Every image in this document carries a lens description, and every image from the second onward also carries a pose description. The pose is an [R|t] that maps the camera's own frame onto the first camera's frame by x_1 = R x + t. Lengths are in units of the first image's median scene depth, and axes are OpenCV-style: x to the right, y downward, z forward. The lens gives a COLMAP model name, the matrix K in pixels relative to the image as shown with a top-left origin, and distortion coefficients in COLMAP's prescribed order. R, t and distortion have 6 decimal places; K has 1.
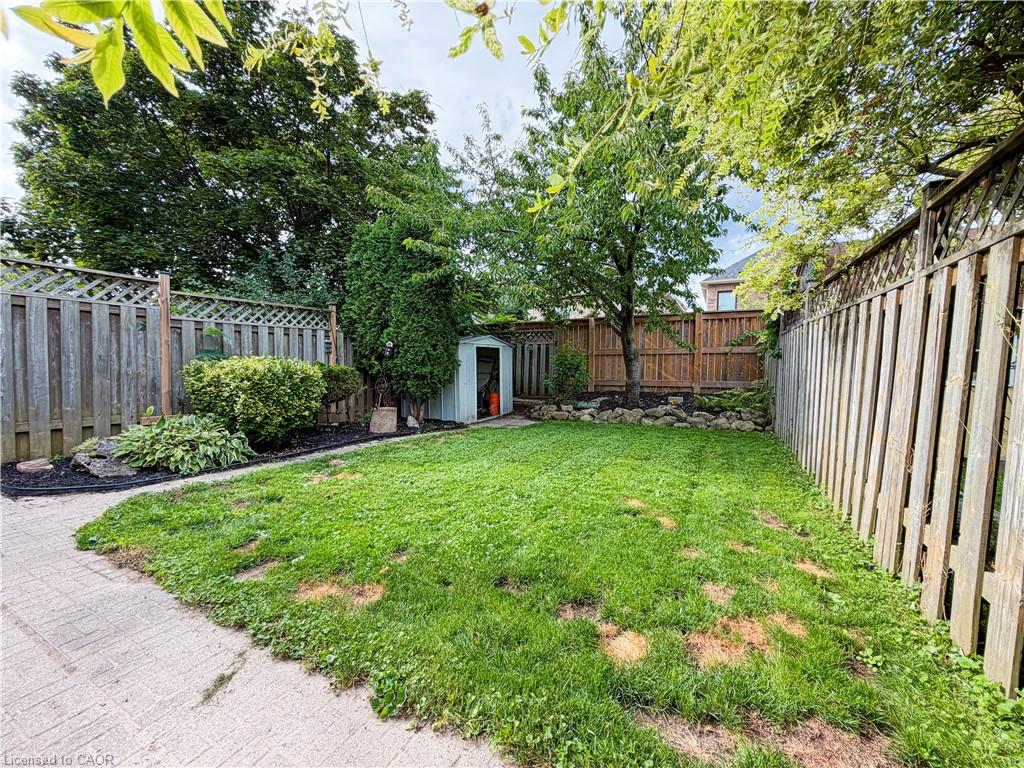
lens RADIAL K [[408.1, 0, 509.2], [0, 408.1, 384.0], [0, 0, 1]] dist [-0.000932, 0.000371]
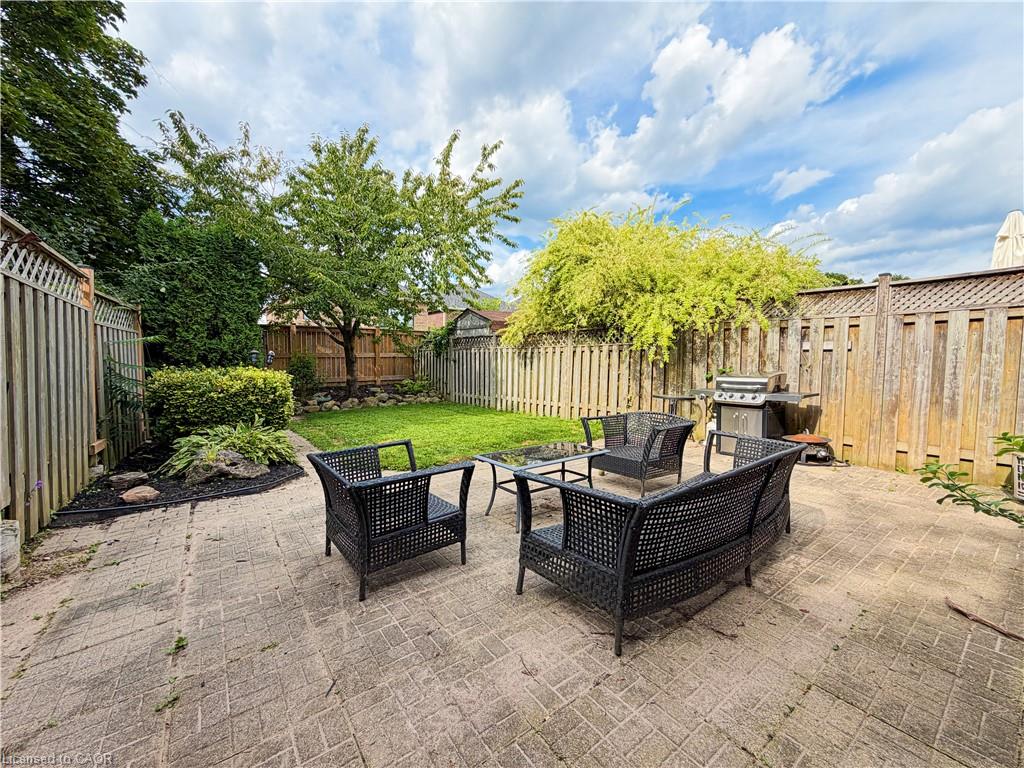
lens RADIAL K [[408.1, 0, 509.2], [0, 408.1, 384.0], [0, 0, 1]] dist [-0.000932, 0.000371]
pose [[0.439670, -0.057200, 0.896336, -0.737894], [0.047633, 0.998051, 0.040326, -0.018875], [-0.896895, 0.024966, 0.441538, -0.064665]]
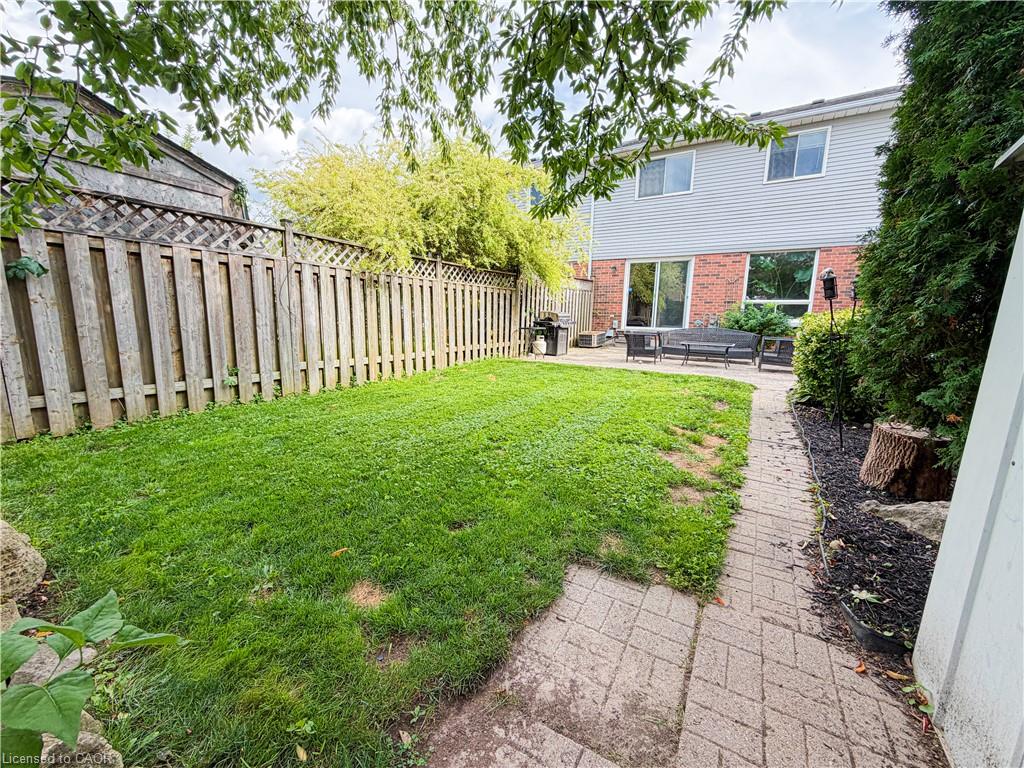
lens RADIAL K [[408.1, 0, 509.2], [0, 408.1, 384.0], [0, 0, 1]] dist [-0.000932, 0.000371]
pose [[-0.997301, -0.040864, 0.060997, 0.041444], [-0.026389, 0.974786, 0.221576, -0.047955], [-0.068513, 0.219368, -0.973234, 1.111515]]
